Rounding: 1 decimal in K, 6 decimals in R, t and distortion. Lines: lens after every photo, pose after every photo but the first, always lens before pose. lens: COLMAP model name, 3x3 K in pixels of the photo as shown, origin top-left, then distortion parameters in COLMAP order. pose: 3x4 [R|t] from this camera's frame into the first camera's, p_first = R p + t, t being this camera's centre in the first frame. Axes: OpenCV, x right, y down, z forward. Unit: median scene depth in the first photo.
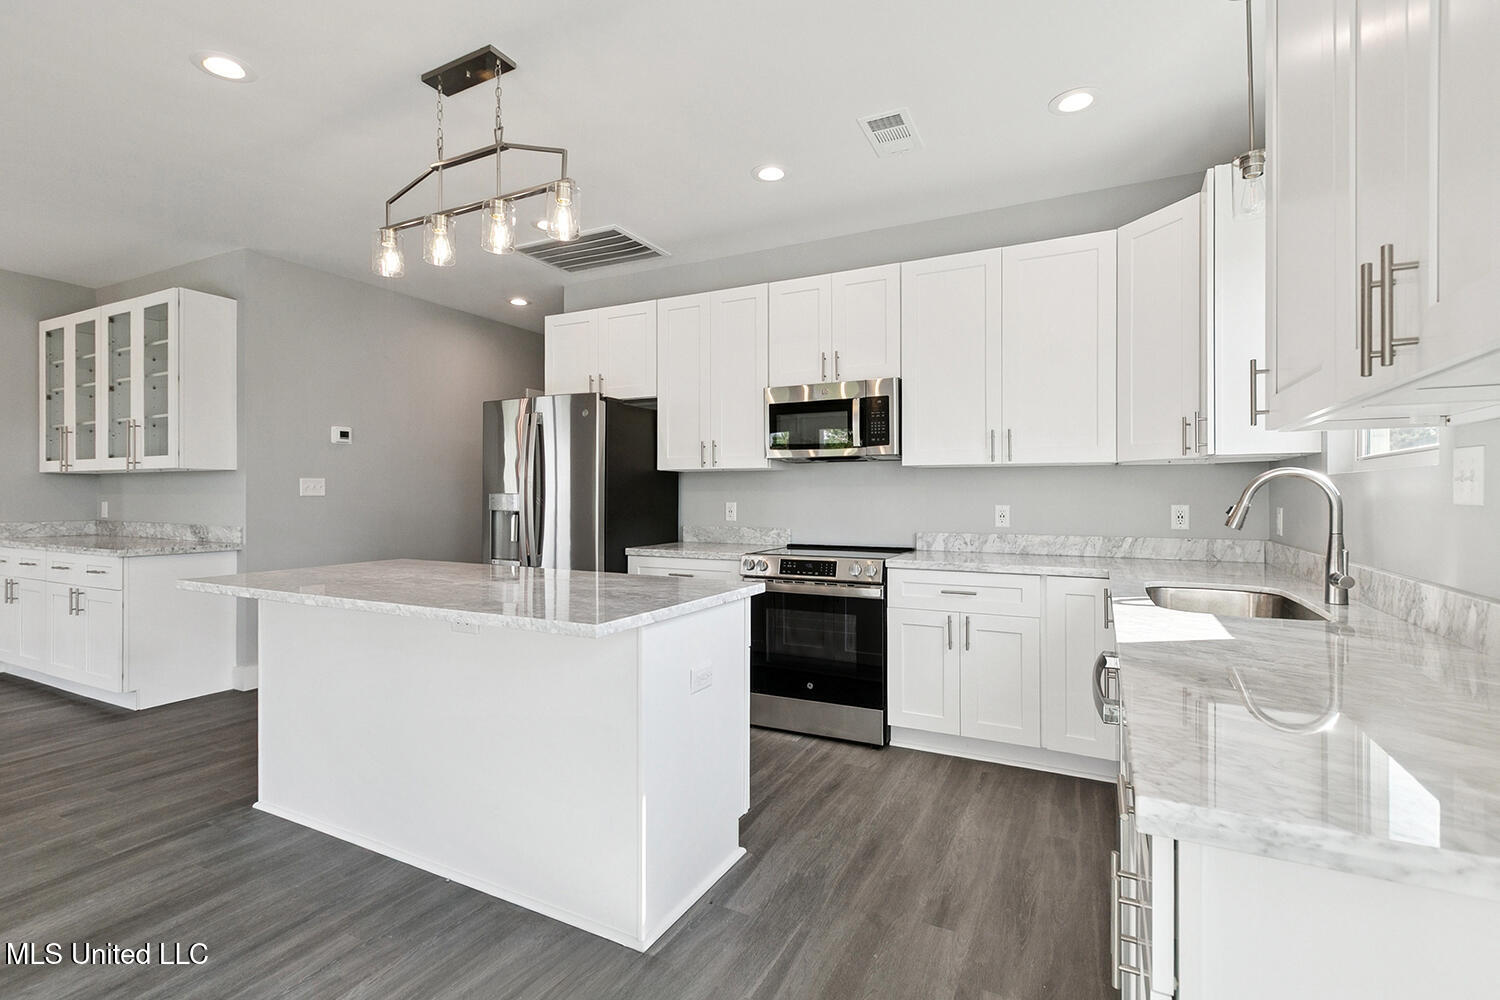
lens RADIAL K [[694.2, 0, 748.8], [0, 694.2, 496.1], [0, 0, 1]] dist [0.000272, 0.000605]
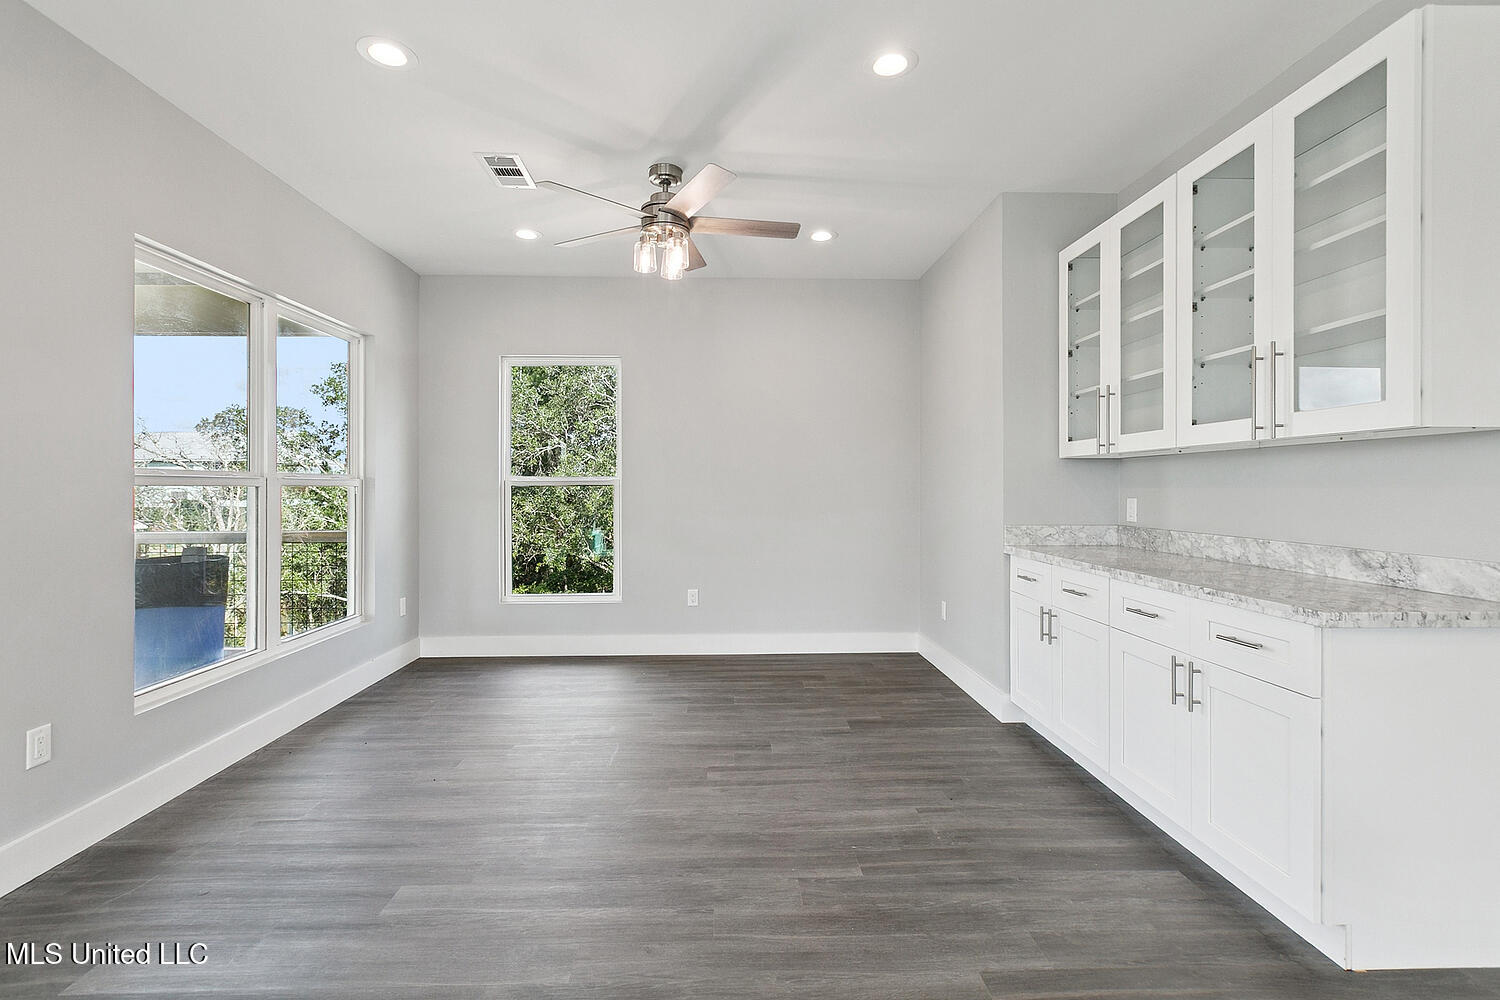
lens RADIAL K [[694.2, 0, 749.0], [0, 694.2, 493.2], [0, 0, 1]] dist [0.000272, 0.000605]
pose [[0.492022, 0.004033, -0.870574, -0.558127], [0.000393, 0.999988, 0.004854, -0.000984], [0.870583, -0.002730, 0.492014, 0.363855]]
